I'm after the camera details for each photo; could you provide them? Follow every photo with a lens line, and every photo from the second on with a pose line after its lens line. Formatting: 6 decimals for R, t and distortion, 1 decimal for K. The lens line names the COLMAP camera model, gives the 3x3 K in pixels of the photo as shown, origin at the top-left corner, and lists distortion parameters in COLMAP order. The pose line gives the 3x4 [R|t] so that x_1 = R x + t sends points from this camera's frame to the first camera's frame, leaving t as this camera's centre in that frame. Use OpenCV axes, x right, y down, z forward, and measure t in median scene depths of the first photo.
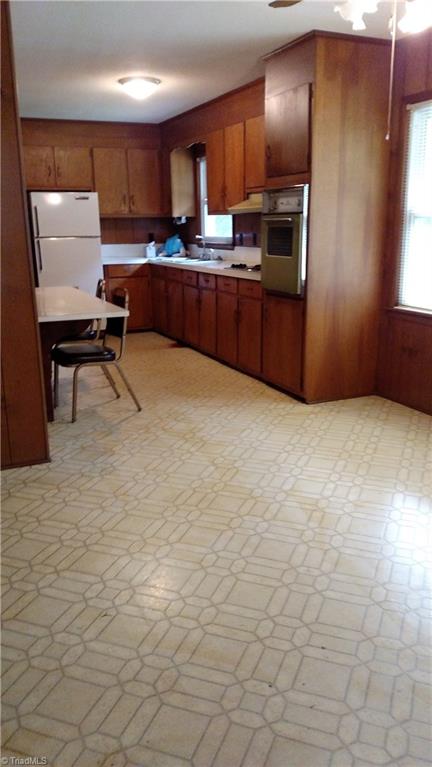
lens RADIAL K [[586.7, 0, 202.0], [0, 586.7, 369.6], [0, 0, 1]] dist [0.266505, -0.648259]
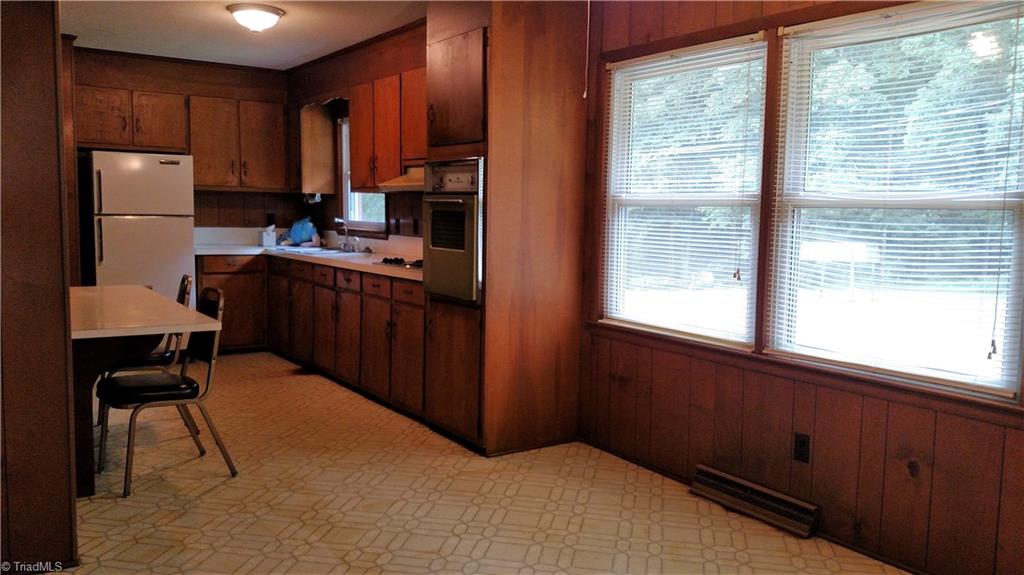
lens RADIAL K [[777.8, 0, 491.6], [0, 777.8, 286.6], [0, 0, 1]] dist [0.266421, -0.635310]
pose [[0.983861, 0.016464, 0.178173, 0.011232], [0.008971, 0.989967, -0.141014, -0.007982], [-0.178707, 0.140336, 0.973843, 0.052155]]
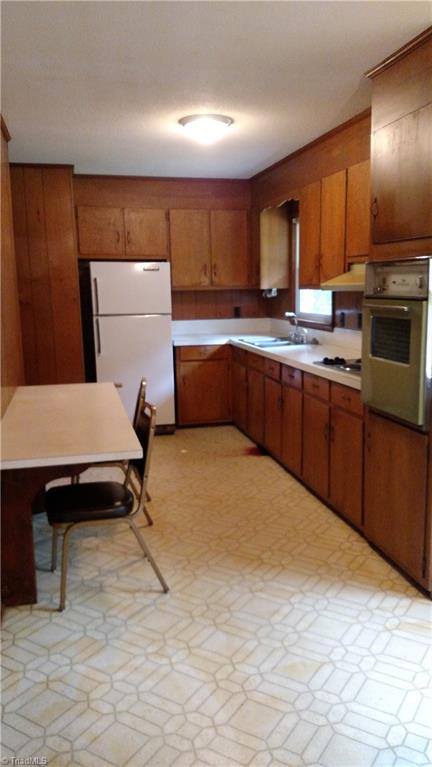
lens RADIAL K [[582.6, 0, 224.4], [0, 582.6, 378.8], [0, 0, 1]] dist [0.266421, -0.635310]
pose [[0.986740, 0.025834, -0.160242, 0.047917], [-0.038017, 0.996575, -0.073435, -0.098405], [0.157796, 0.078553, 0.984342, 0.281188]]
